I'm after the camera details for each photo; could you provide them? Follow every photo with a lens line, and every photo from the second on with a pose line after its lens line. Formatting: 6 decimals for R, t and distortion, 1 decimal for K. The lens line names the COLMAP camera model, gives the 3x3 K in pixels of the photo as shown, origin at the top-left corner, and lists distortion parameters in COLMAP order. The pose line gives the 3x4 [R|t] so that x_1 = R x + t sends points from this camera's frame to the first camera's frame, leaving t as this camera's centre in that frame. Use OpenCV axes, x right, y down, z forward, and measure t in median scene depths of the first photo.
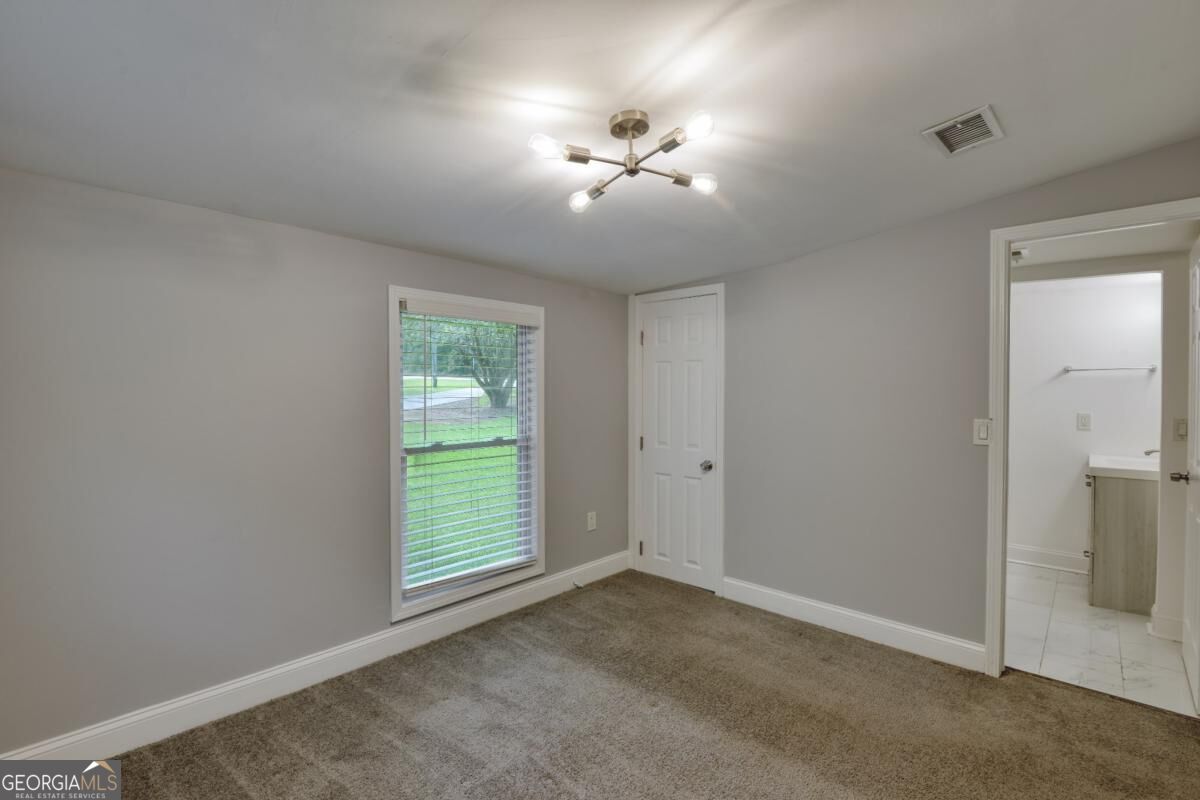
lens RADIAL K [[550.7, 0, 607.4], [0, 550.7, 399.6], [0, 0, 1]] dist [-0.005969, -0.006352]
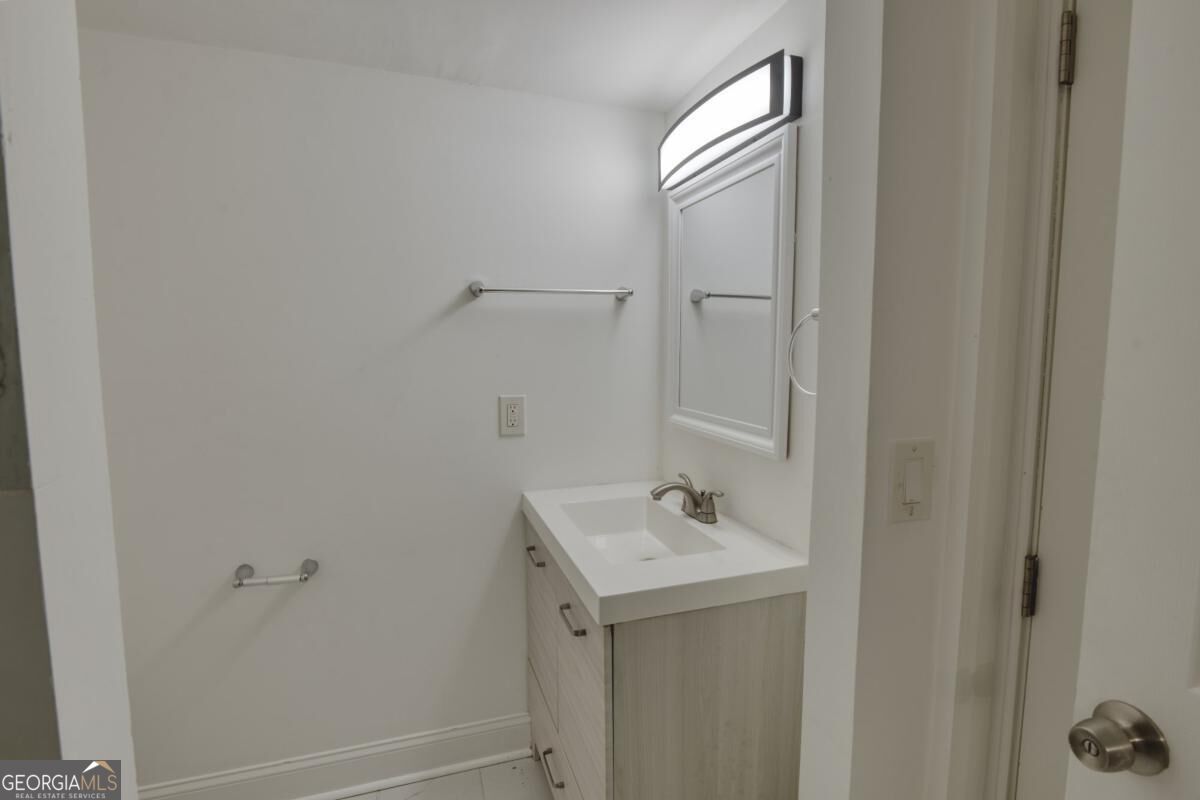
lens RADIAL K [[566.0, 0, 606.7], [0, 566.0, 400.3], [0, 0, 1]] dist [0.001361, -0.010592]
pose [[0.502223, -0.088029, 0.860246, 0.533531], [0.017170, 0.995624, 0.091858, -0.010868], [-0.864568, -0.031363, 0.501537, 0.715776]]
